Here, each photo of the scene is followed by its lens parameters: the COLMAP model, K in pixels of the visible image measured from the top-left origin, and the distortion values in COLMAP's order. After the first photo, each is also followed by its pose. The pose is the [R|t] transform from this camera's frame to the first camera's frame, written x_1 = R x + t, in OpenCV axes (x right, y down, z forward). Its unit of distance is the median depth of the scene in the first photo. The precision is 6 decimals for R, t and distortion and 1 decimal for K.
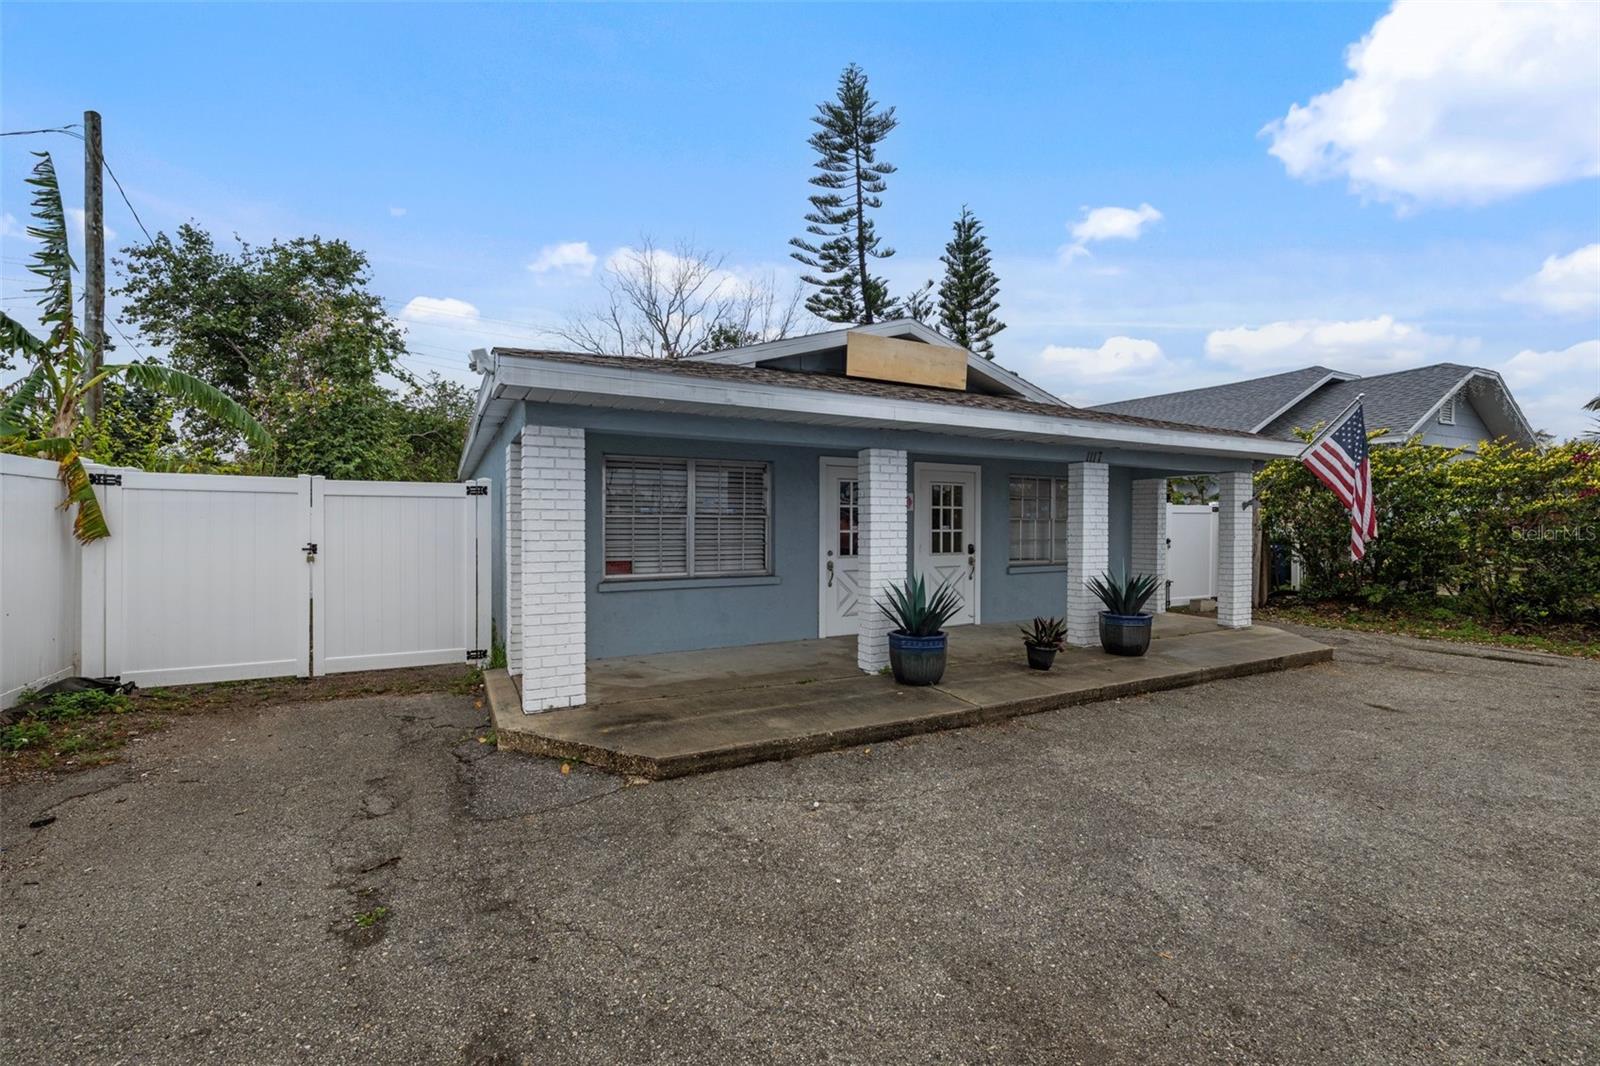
lens RADIAL K [[672.1, 0, 810.0], [0, 672.1, 541.0], [0, 0, 1]] dist [-0.000339, -0.000082]
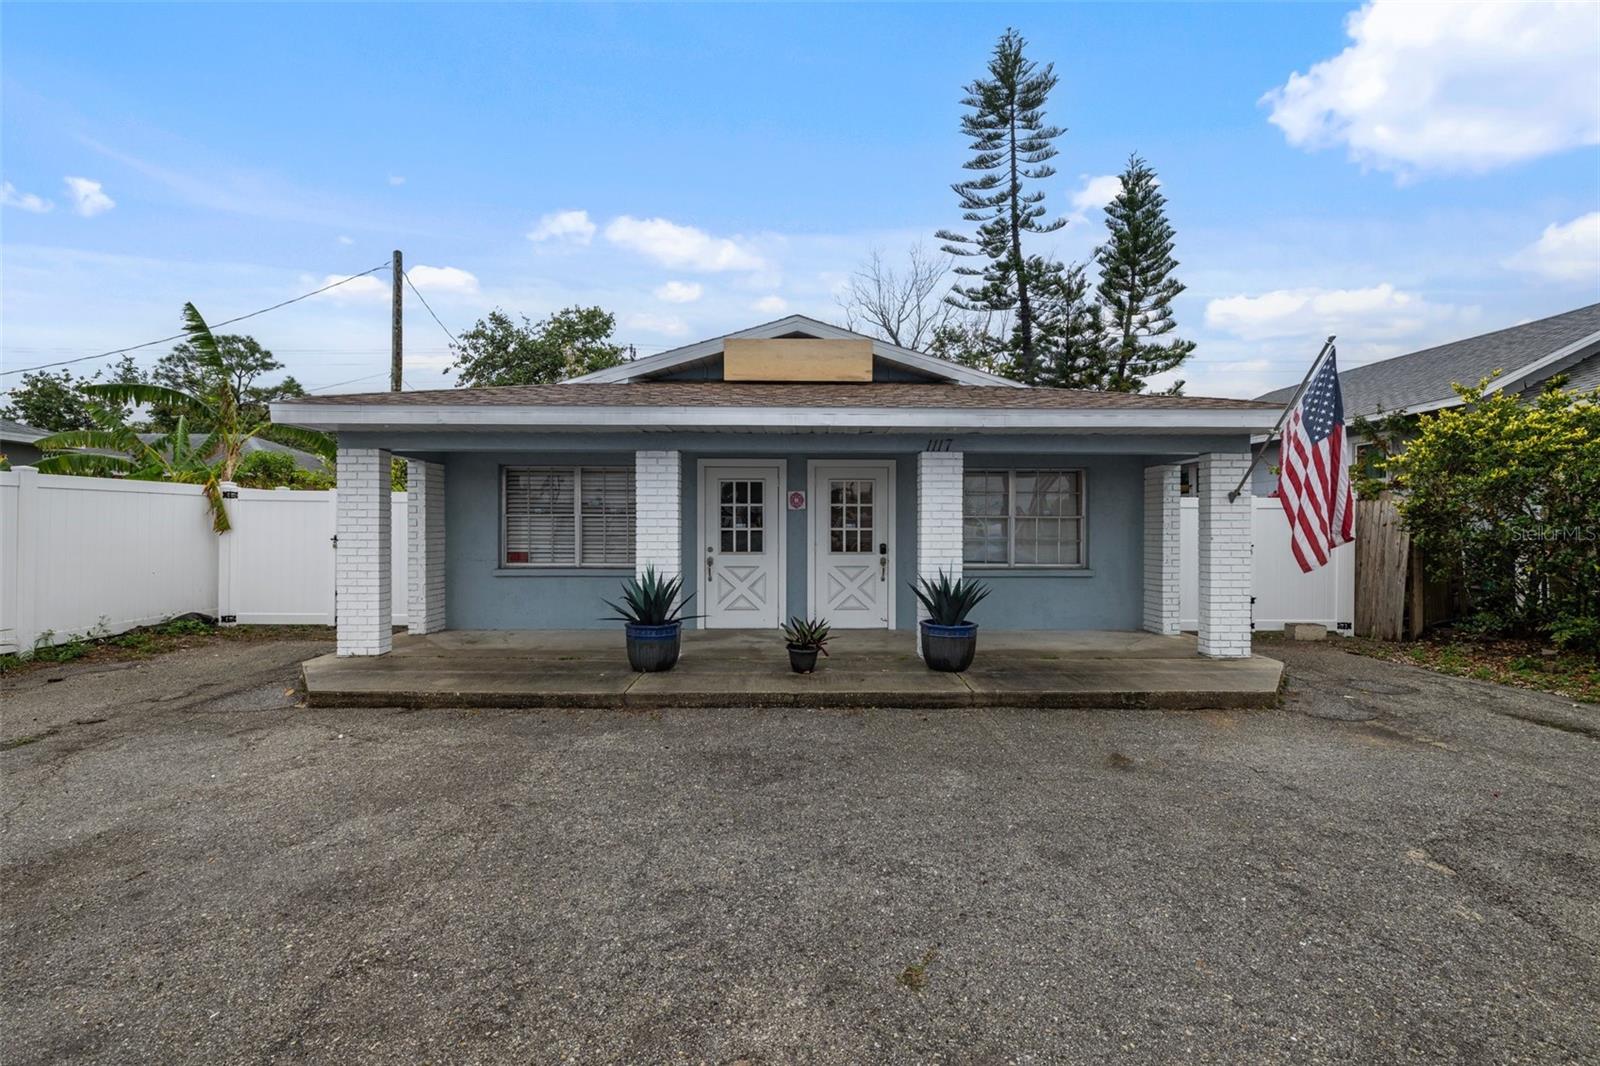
lens RADIAL K [[672.1, 0, 804.2], [0, 672.1, 545.6], [0, 0, 1]] dist [-0.000339, -0.000082]
pose [[0.888166, 0.012230, -0.459360, 0.585531], [-0.012301, 0.999920, 0.002839, 0.006269], [0.459358, 0.003130, 0.888246, 0.114319]]
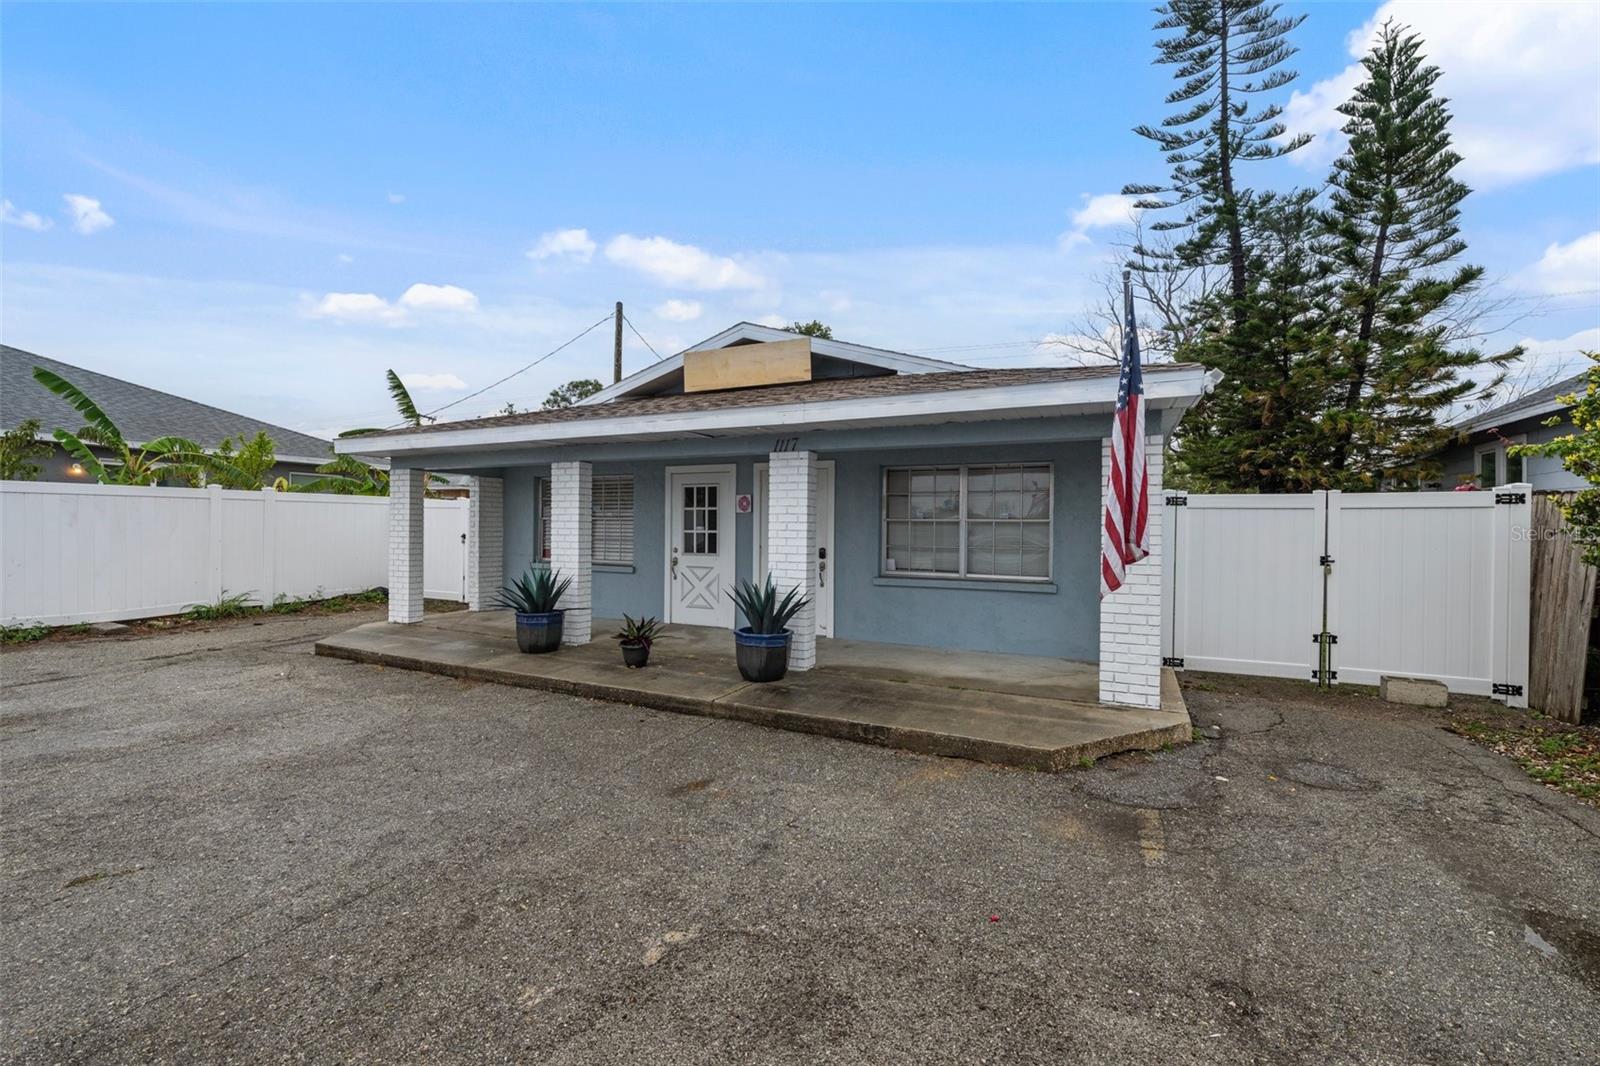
lens RADIAL K [[672.1, 0, 795.0], [0, 672.1, 543.1], [0, 0, 1]] dist [-0.000339, -0.000082]
pose [[0.581712, 0.020944, -0.813125, 0.973590], [-0.029204, 0.999562, 0.004854, -0.004958], [0.812871, 0.020922, 0.582068, 0.450947]]
